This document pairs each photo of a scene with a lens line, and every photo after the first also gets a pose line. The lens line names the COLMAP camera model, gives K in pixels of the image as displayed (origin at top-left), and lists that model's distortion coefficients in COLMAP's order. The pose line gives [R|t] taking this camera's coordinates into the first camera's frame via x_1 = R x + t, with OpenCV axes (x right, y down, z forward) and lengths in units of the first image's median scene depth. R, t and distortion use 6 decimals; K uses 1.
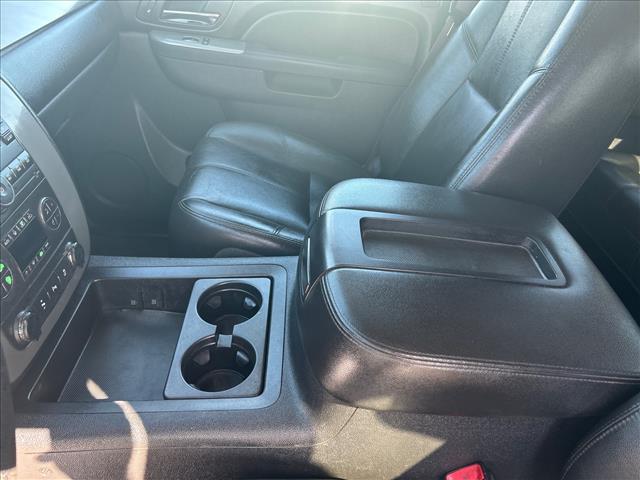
lens RADIAL K [[487.3, 0, 320.0], [0, 487.3, 240.0], [0, 0, 1]] dist [-0.009108, -0.003565]
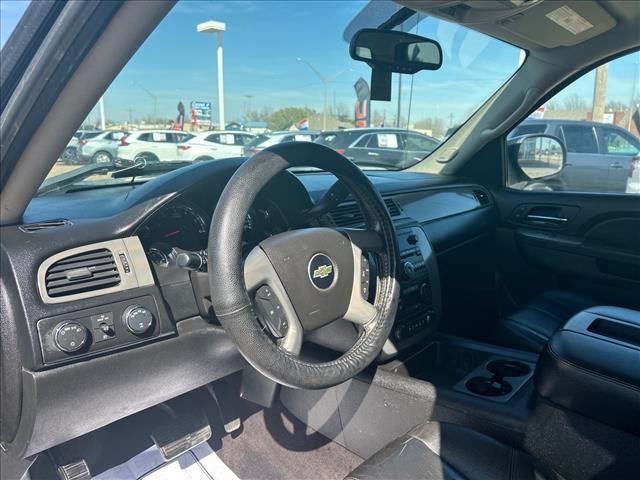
lens RADIAL K [[487.3, 0, 320.0], [0, 487.3, 240.0], [0, 0, 1]] dist [-0.009108, -0.003565]
pose [[0.720047, 0.056541, -0.691618, 0.274937], [-0.342731, 0.895603, -0.283602, 0.256853], [0.603380, 0.441245, 0.664255, -0.374770]]
